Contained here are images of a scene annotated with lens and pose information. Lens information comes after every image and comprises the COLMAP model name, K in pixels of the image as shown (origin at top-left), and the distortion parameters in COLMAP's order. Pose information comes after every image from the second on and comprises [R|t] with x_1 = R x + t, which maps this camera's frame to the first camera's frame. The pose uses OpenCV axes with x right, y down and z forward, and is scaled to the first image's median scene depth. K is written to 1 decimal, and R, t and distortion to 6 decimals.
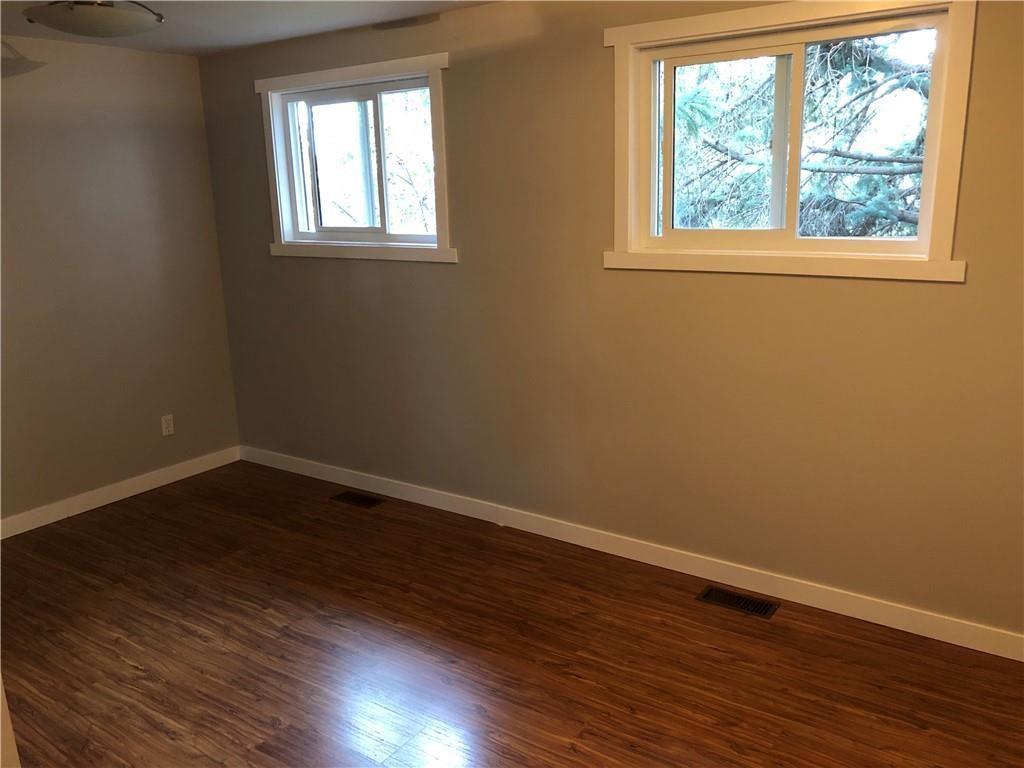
lens RADIAL K [[835.3, 0, 510.4], [0, 835.3, 384.3], [0, 0, 1]] dist [0.029575, -0.028901]
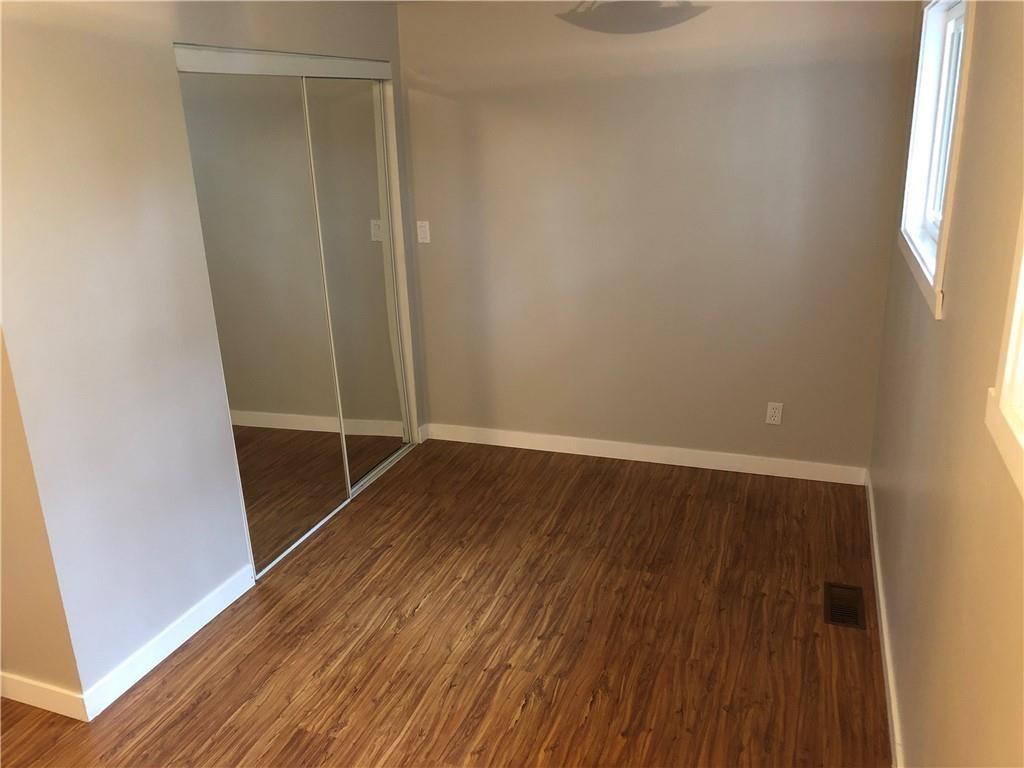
lens RADIAL K [[835.3, 0, 512.8], [0, 835.3, 383.1], [0, 0, 1]] dist [0.029575, -0.028901]
pose [[0.276006, 0.320884, -0.906010, 0.427922], [-0.204488, 0.940649, 0.270857, -0.230042], [0.939151, 0.110510, 0.325242, 0.634871]]
